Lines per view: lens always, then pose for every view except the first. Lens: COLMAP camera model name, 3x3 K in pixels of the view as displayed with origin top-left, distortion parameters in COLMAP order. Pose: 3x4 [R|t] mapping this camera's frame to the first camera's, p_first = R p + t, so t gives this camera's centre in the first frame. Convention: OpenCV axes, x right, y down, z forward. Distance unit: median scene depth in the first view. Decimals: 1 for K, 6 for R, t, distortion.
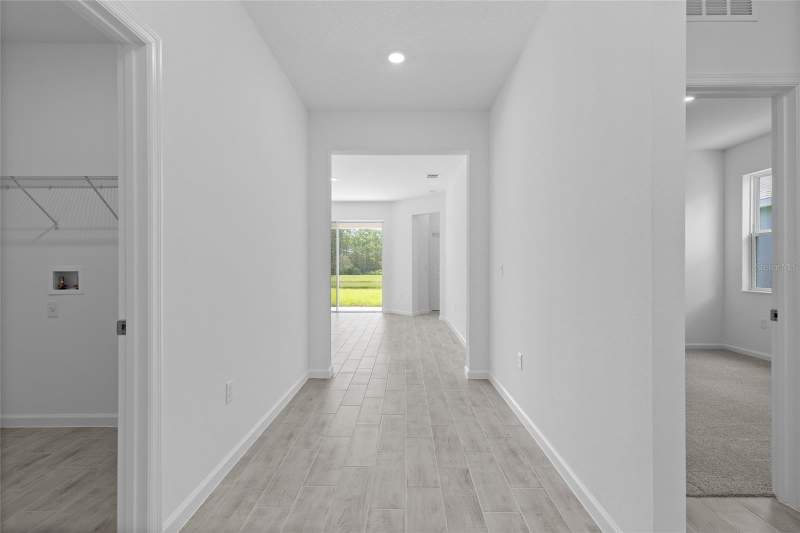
lens RADIAL K [[362.6, 0, 400.0], [0, 362.6, 266.5], [0, 0, 1]] dist [-0.001303, -0.000327]
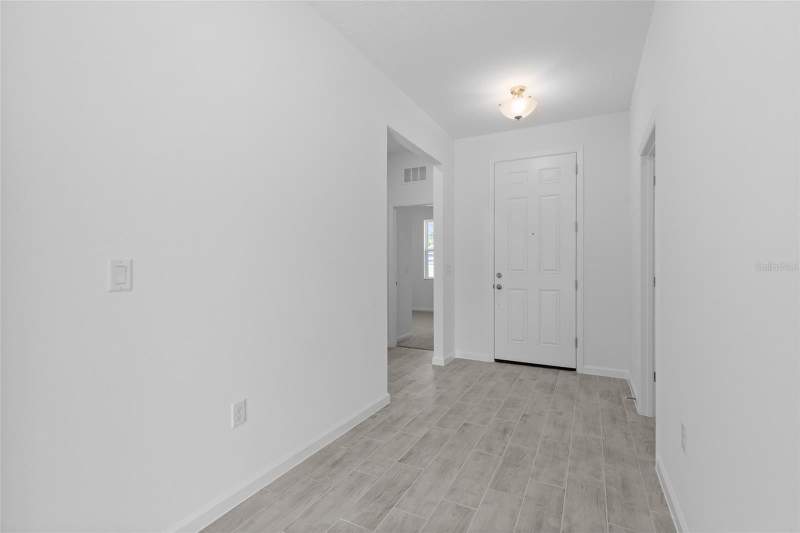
lens RADIAL K [[362.6, 0, 400.0], [0, 362.6, 266.5], [0, 0, 1]] dist [-0.001303, -0.000327]
pose [[-0.890302, 0.000138, 0.455370, -0.305101], [0.002745, 0.999983, 0.005063, -0.007804], [-0.455362, 0.005757, -0.890288, 2.004067]]
